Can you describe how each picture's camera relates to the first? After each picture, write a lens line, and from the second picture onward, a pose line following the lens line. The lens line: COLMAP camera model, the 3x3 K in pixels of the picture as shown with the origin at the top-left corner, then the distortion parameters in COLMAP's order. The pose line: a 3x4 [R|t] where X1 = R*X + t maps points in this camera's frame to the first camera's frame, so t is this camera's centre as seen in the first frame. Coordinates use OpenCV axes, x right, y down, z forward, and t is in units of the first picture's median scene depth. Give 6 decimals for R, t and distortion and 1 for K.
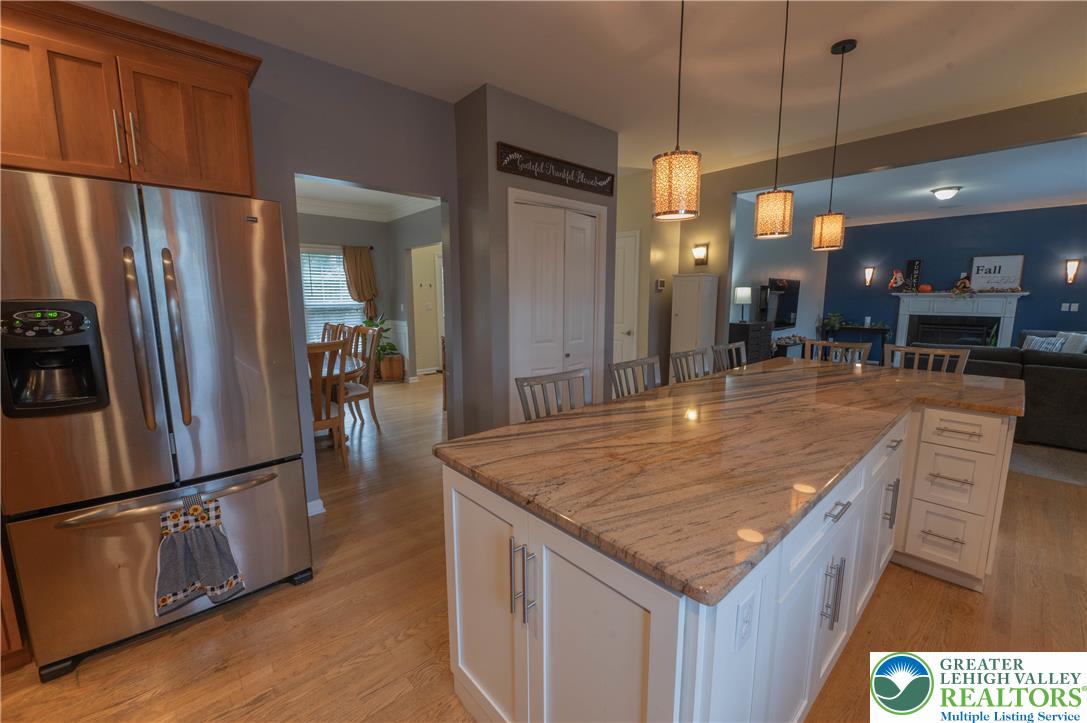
lens RADIAL K [[434.0, 0, 548.1], [0, 434.0, 357.2], [0, 0, 1]] dist [-0.007675, -0.000321]
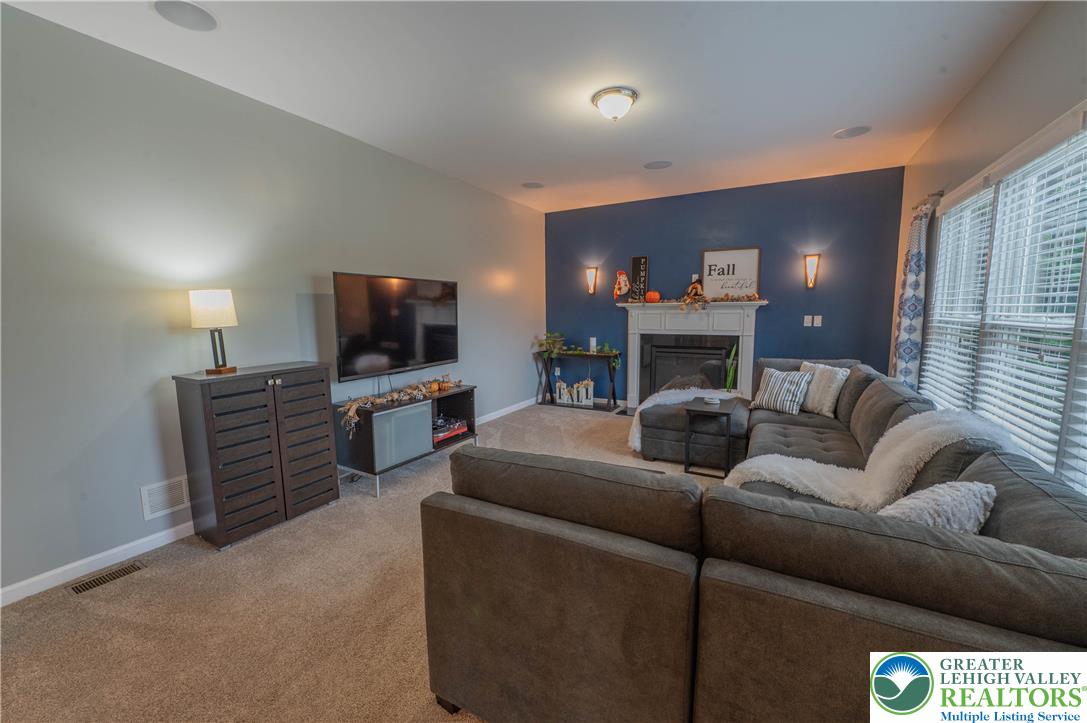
lens RADIAL K [[434.0, 0, 538.3], [0, 434.0, 361.4], [0, 0, 1]] dist [-0.007675, -0.000321]
pose [[0.947675, -0.047209, 0.315728, 0.496169], [0.054642, 0.998397, -0.014727, -0.057038], [-0.314527, 0.031209, 0.948735, 0.414452]]
